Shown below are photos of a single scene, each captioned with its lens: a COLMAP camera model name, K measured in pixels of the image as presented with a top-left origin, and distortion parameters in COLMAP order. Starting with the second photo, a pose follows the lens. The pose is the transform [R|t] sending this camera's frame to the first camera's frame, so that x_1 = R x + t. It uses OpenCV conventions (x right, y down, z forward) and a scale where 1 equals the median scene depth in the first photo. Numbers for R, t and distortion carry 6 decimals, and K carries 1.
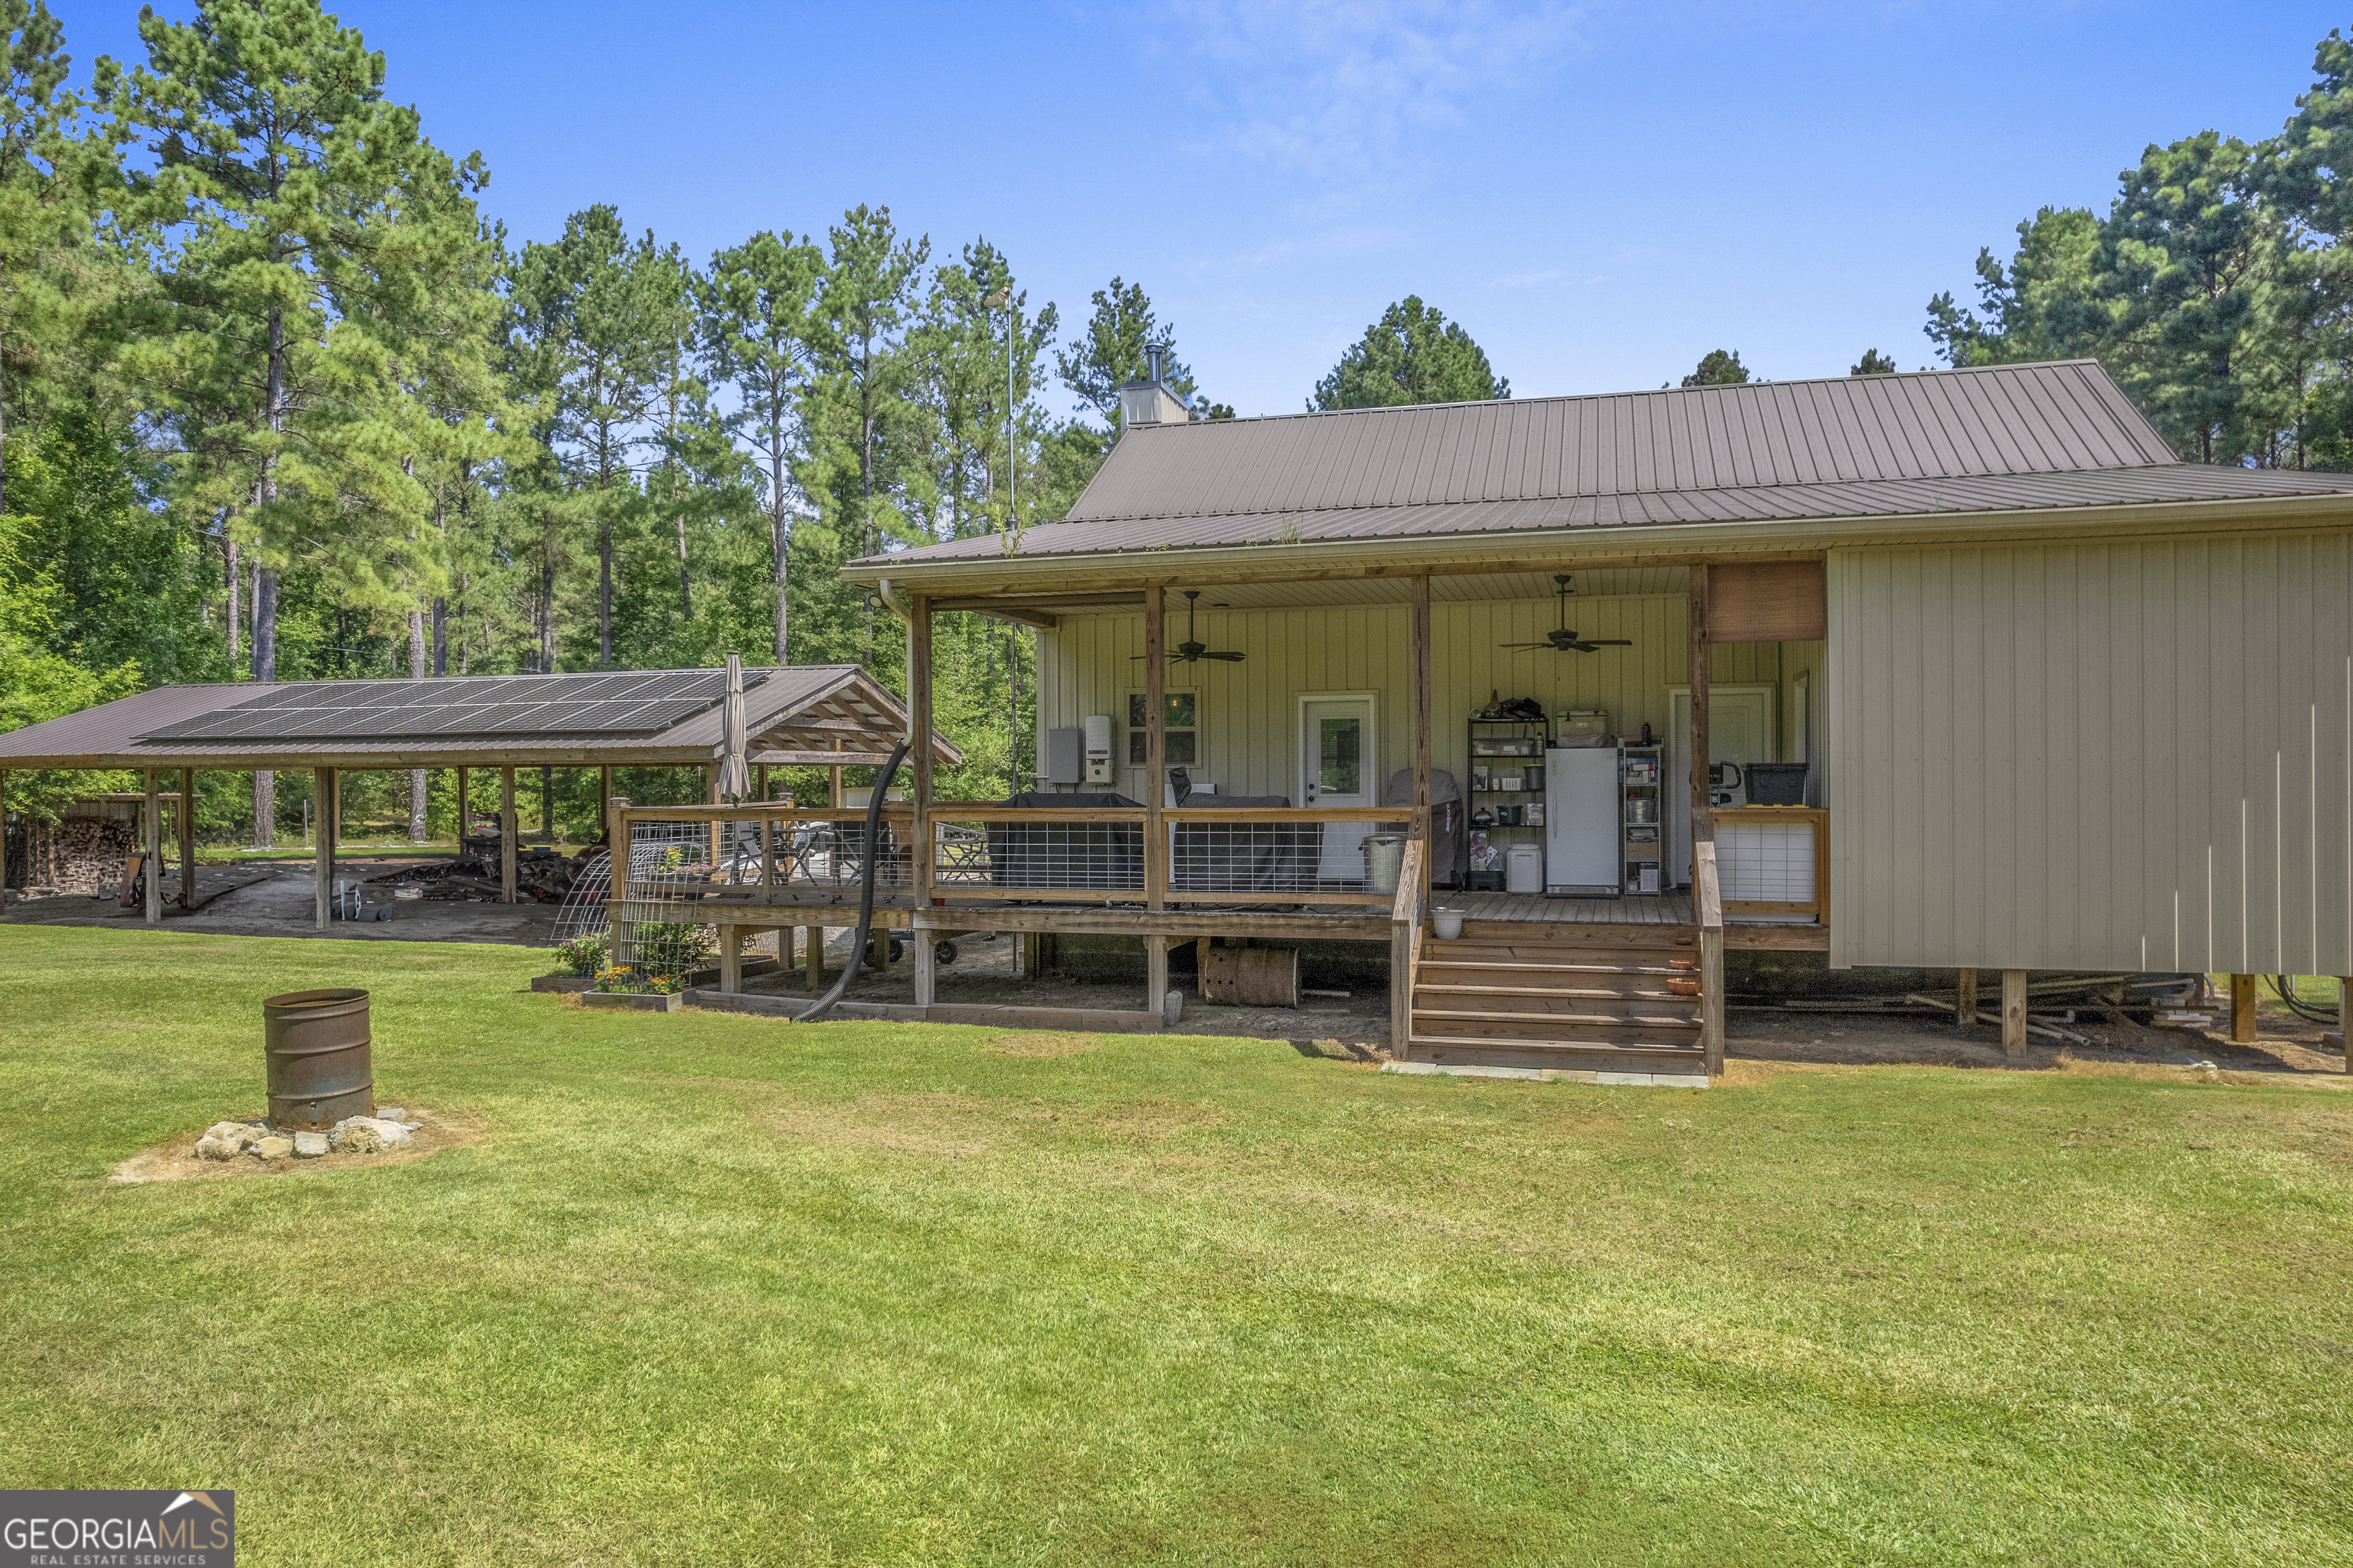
lens RADIAL K [[1487.1, 0, 1197.1], [0, 1487.1, 784.7], [0, 0, 1]] dist [-0.066129, 0.055010]
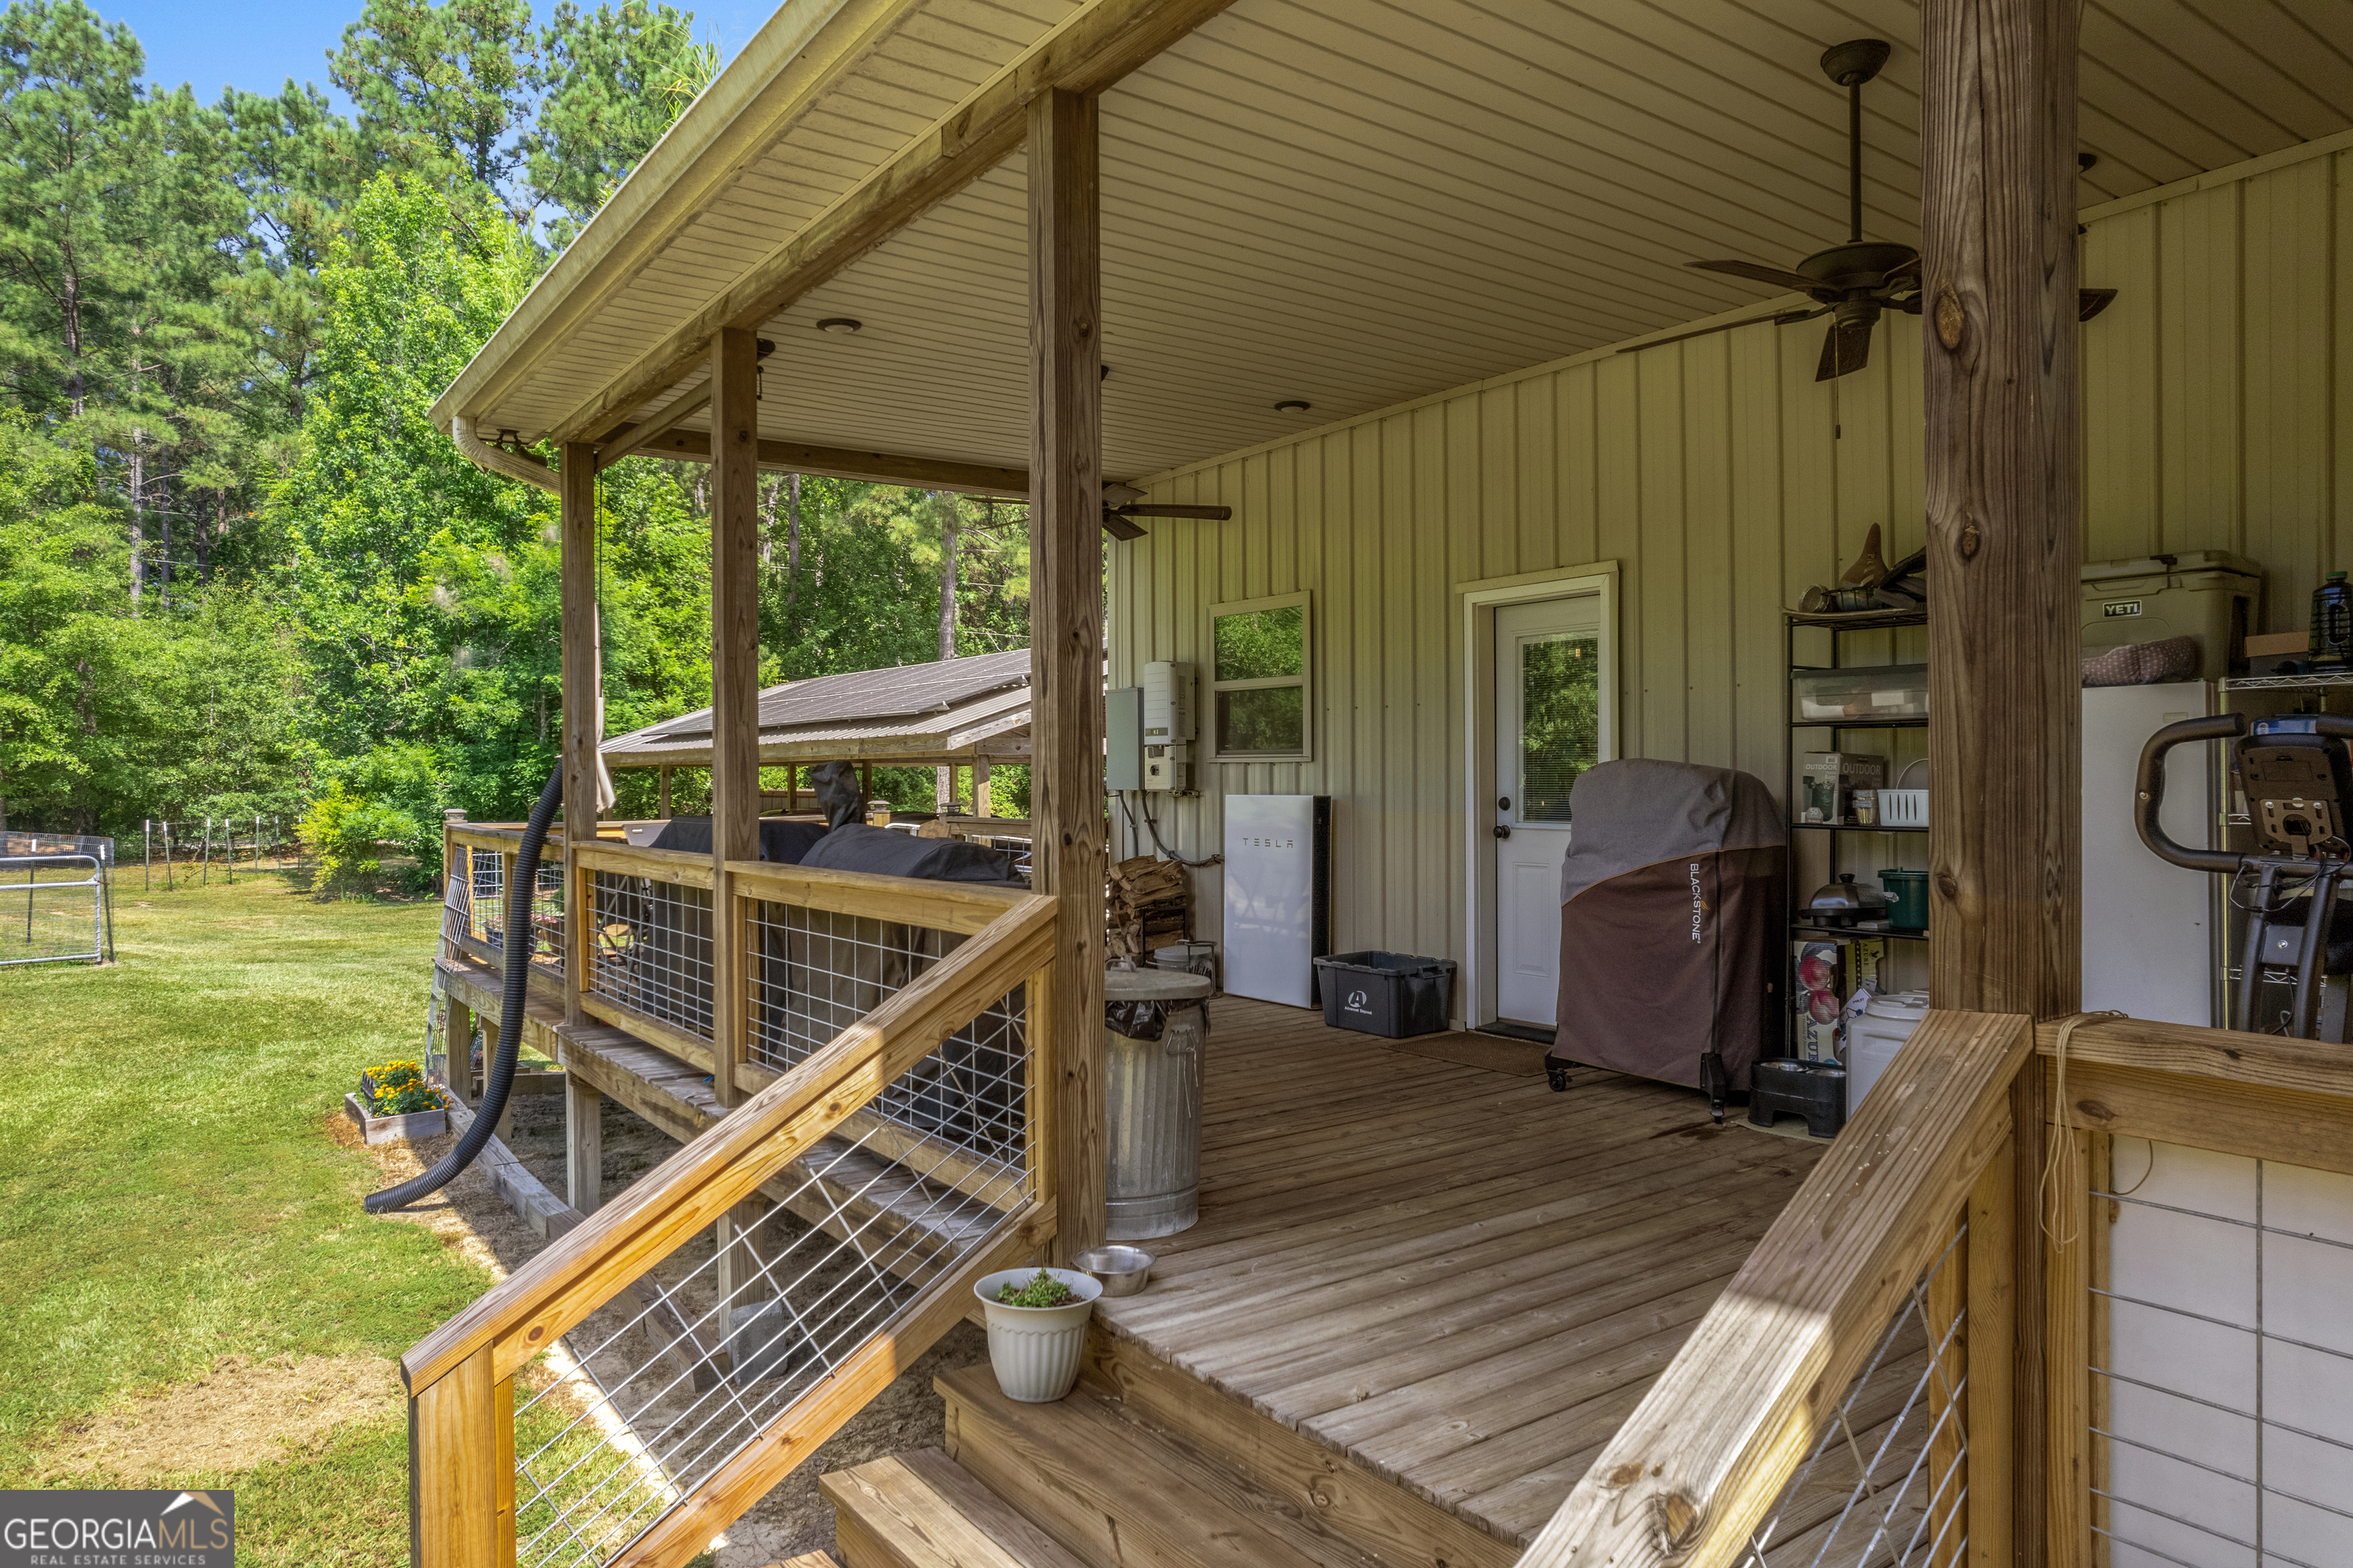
lens RADIAL K [[1487.1, 0, 1191.6], [0, 1487.1, 790.6], [0, 0, 1]] dist [-0.066129, 0.055010]
pose [[0.779143, 0.007024, -0.626806, 0.254516], [-0.000931, 0.999949, 0.010048, -0.006255], [0.626845, -0.007245, 0.779110, 0.568995]]
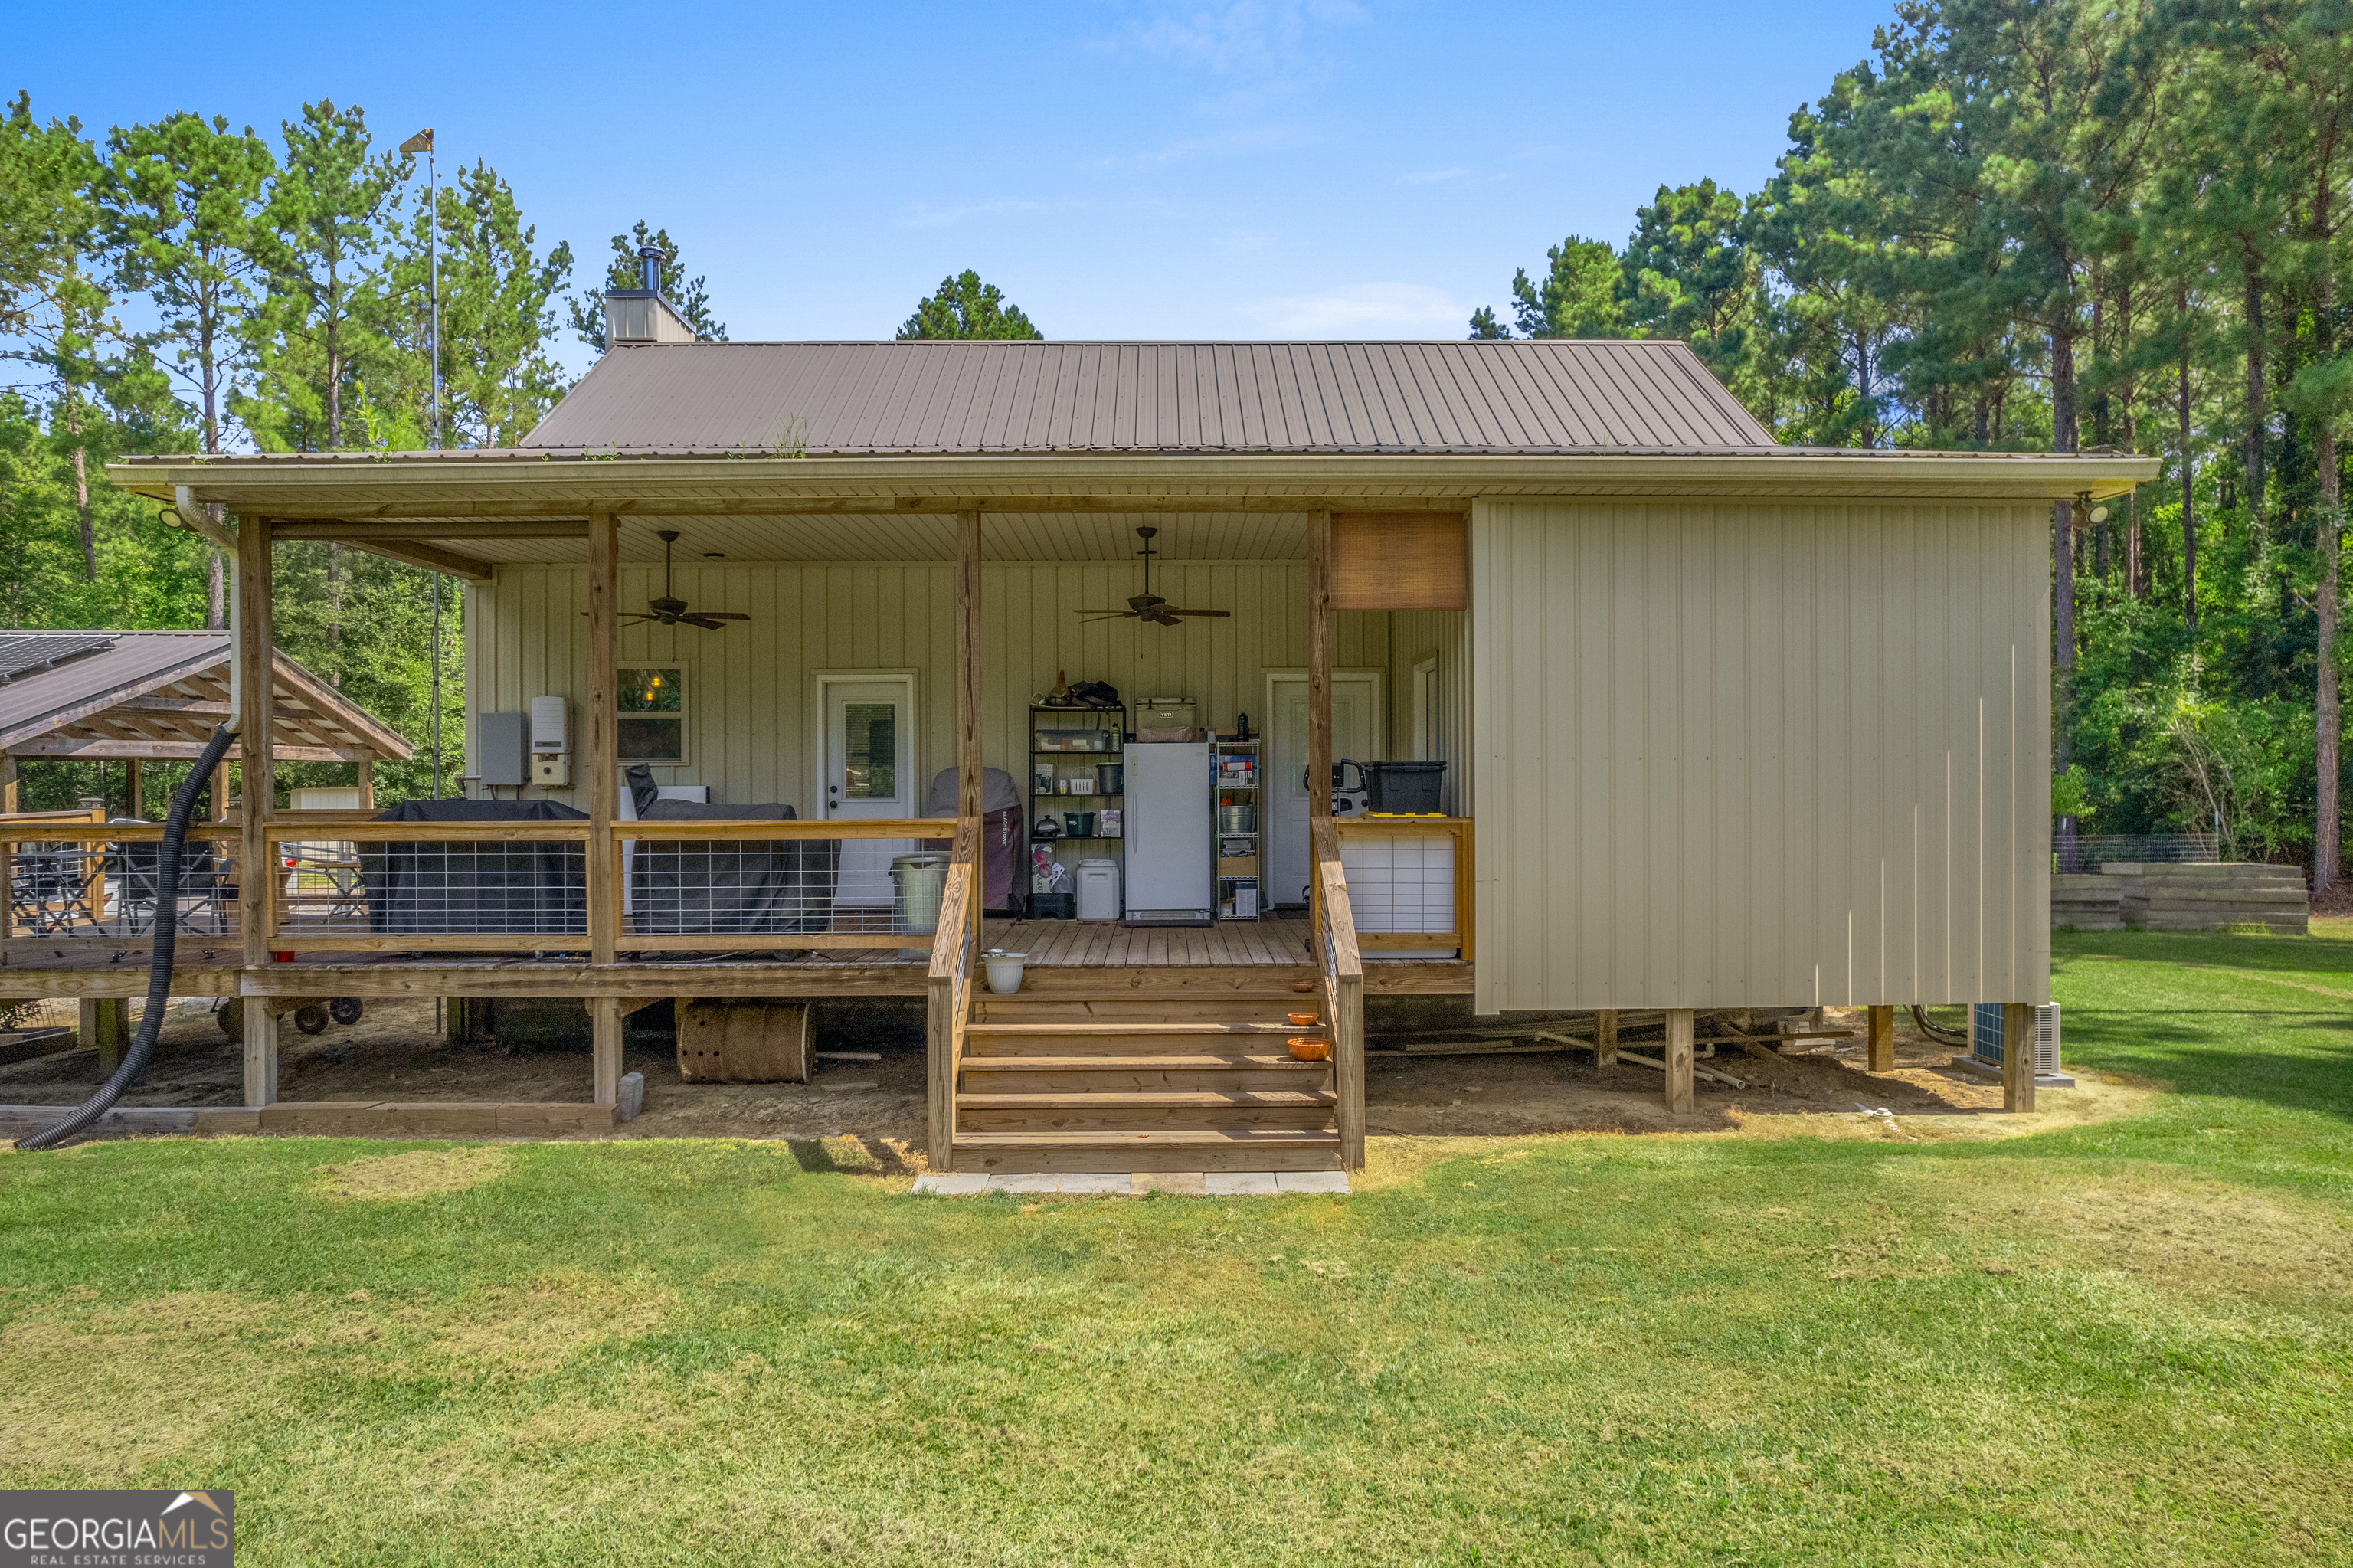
lens RADIAL K [[1487.1, 0, 1176.0], [0, 1487.1, 781.7], [0, 0, 1]] dist [-0.066129, 0.055010]
pose [[0.960241, 0.000503, 0.279172, 0.029545], [-0.000261, 1.000000, -0.000903, -0.002039], [-0.279173, 0.000795, 0.960241, 0.176054]]
